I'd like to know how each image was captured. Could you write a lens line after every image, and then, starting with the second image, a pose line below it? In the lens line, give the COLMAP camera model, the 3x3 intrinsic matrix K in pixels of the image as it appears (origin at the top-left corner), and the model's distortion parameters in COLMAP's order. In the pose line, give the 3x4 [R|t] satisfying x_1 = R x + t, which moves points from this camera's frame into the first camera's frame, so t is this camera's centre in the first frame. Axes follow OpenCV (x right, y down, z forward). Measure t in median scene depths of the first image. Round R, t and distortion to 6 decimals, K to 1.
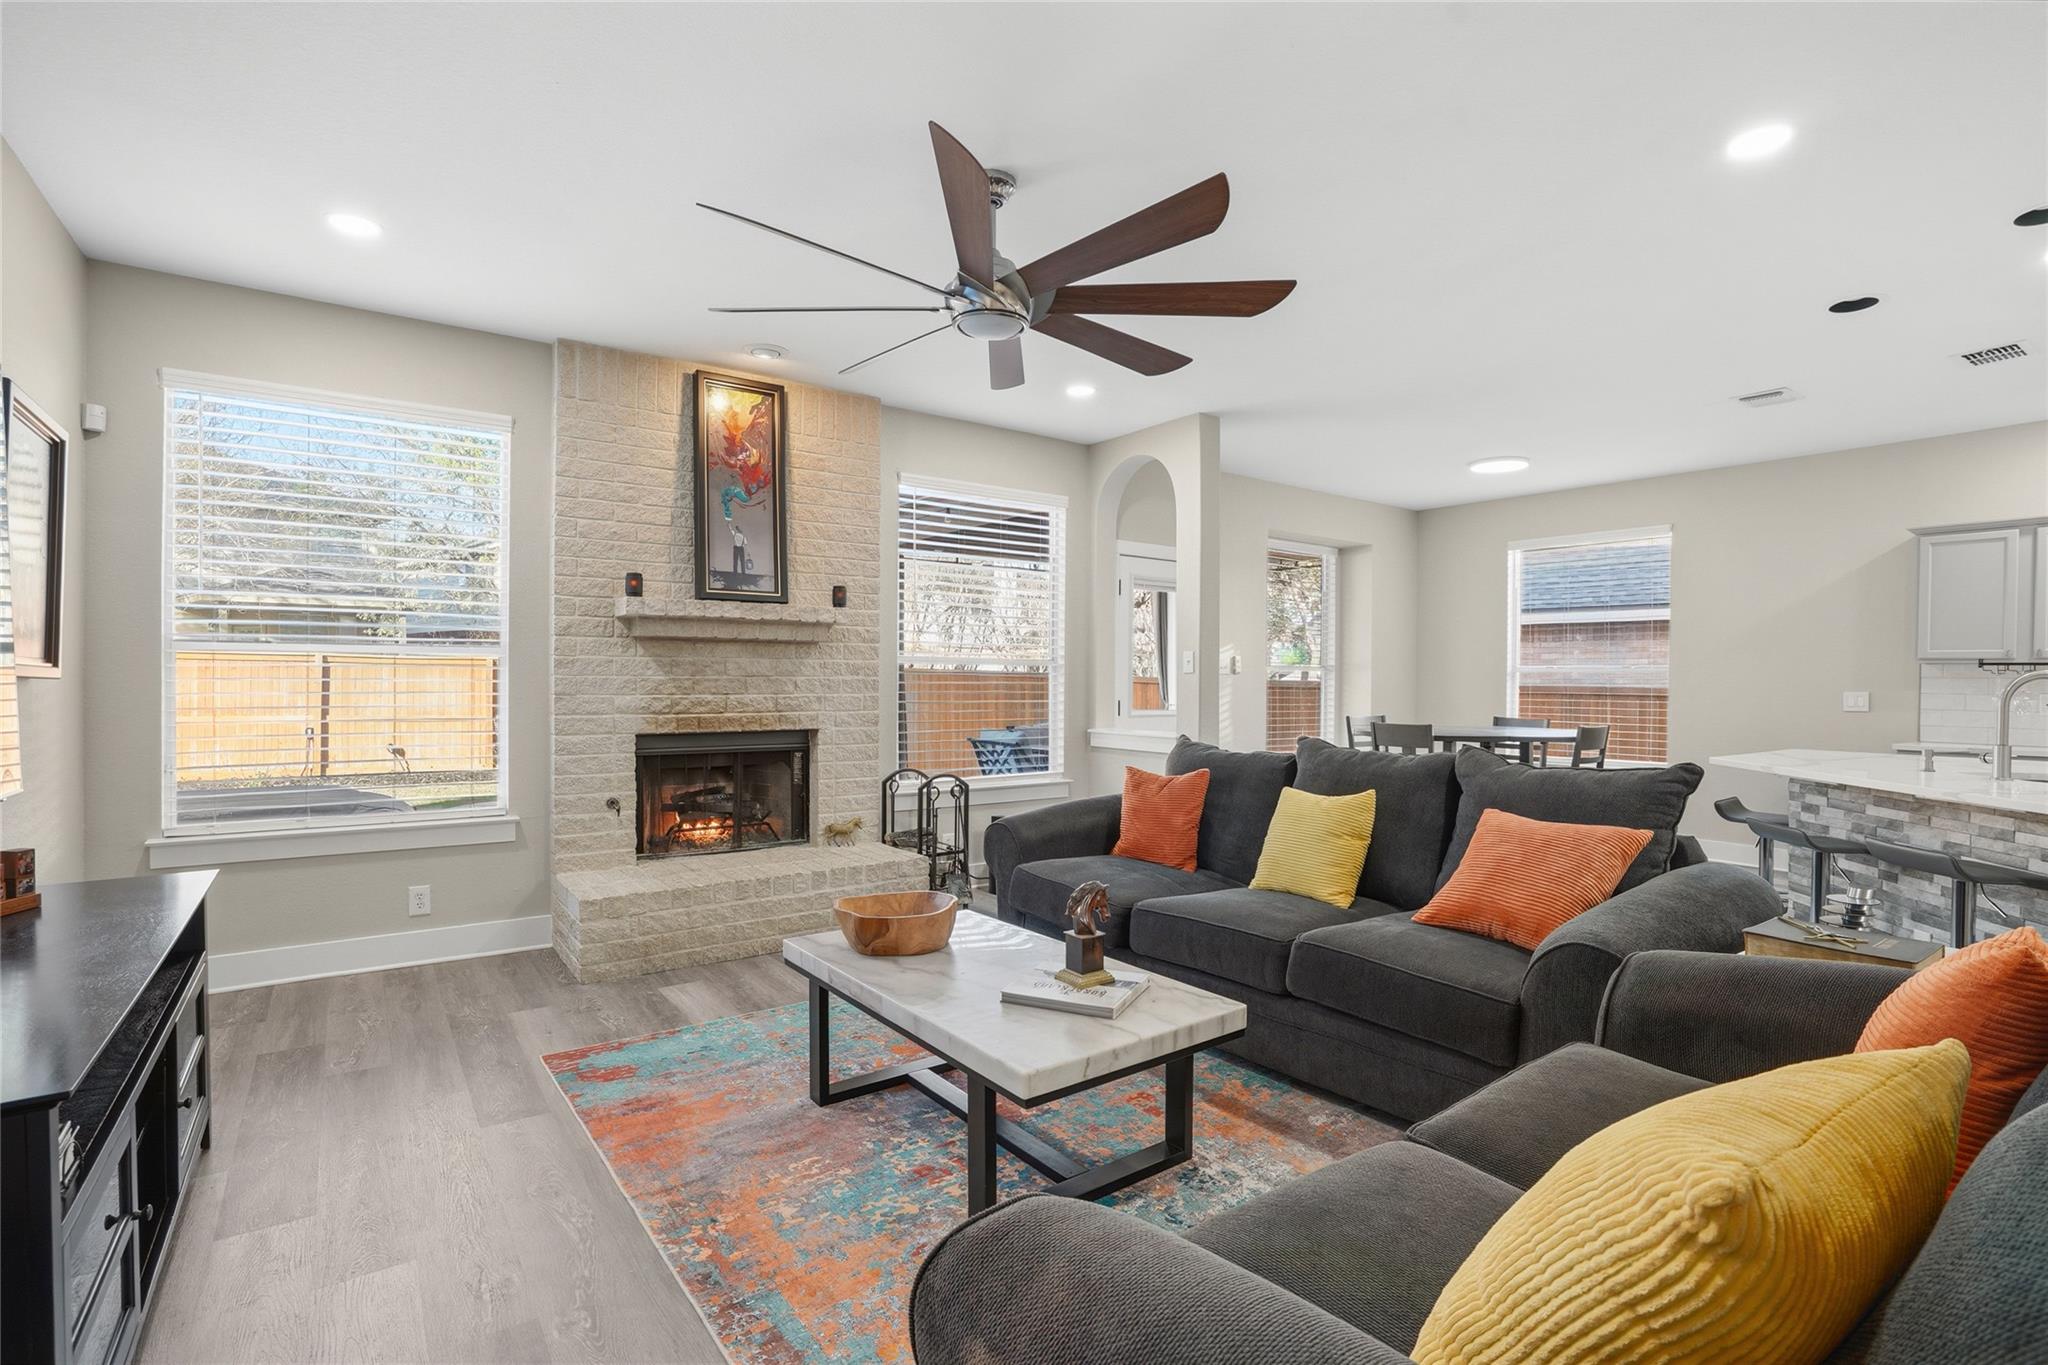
lens RADIAL K [[938.1, 0, 1025.5], [0, 938.1, 685.1], [0, 0, 1]] dist [-0.026226, 0.002691]
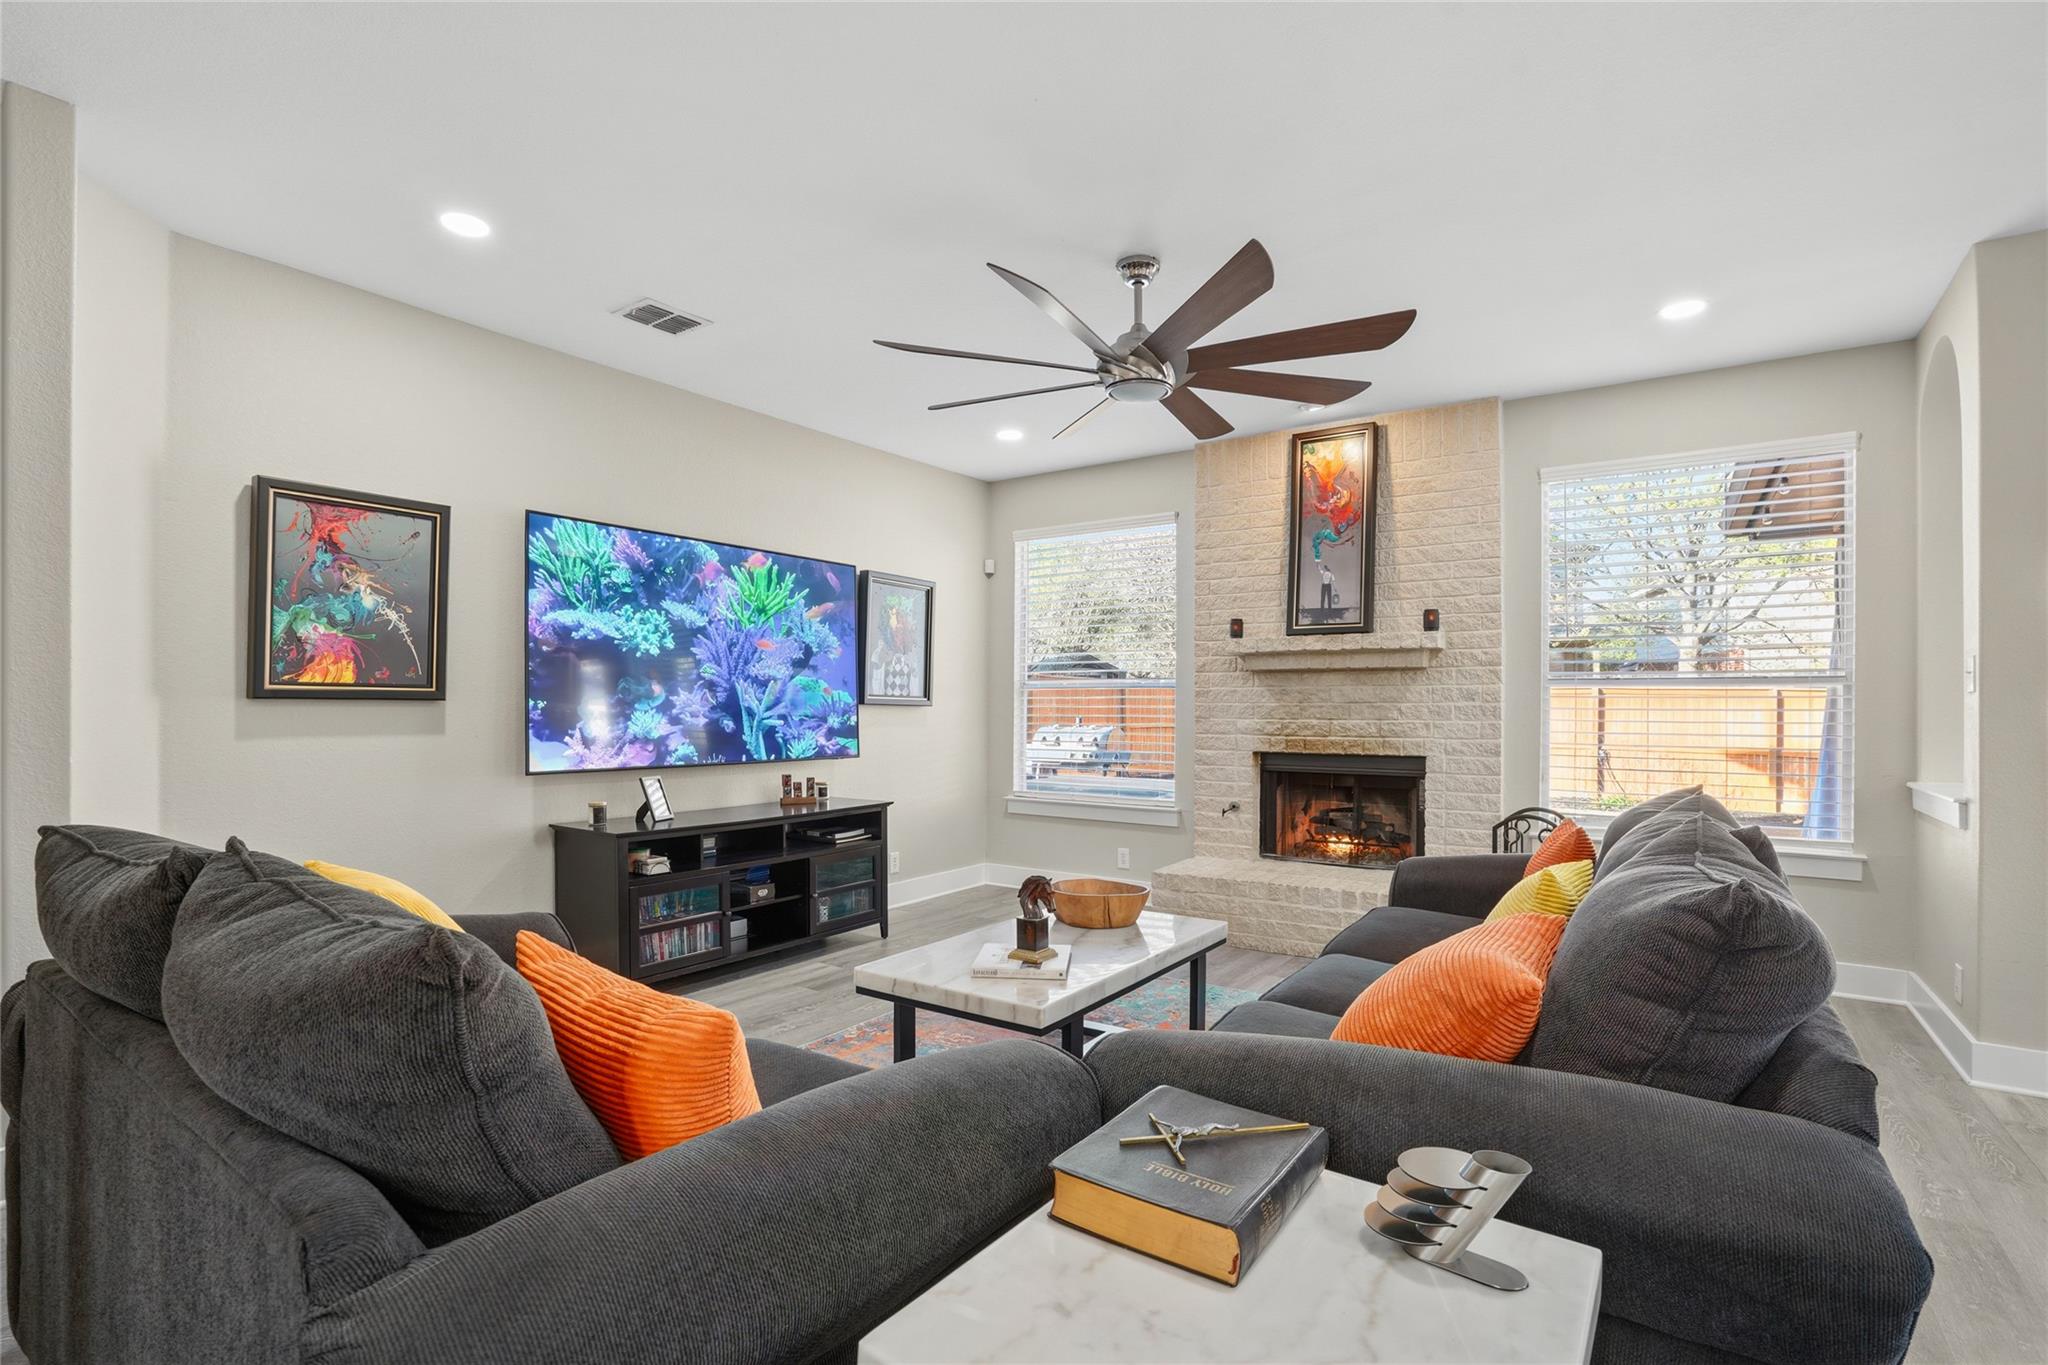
lens RADIAL K [[938.1, 0, 1022.1], [0, 938.1, 702.3], [0, 0, 1]] dist [-0.026226, 0.002691]
pose [[0.356507, -0.007897, -0.934259, 0.579995], [-0.005885, 0.999925, -0.010698, 0.003561], [0.934274, 0.009312, 0.356434, 0.279135]]
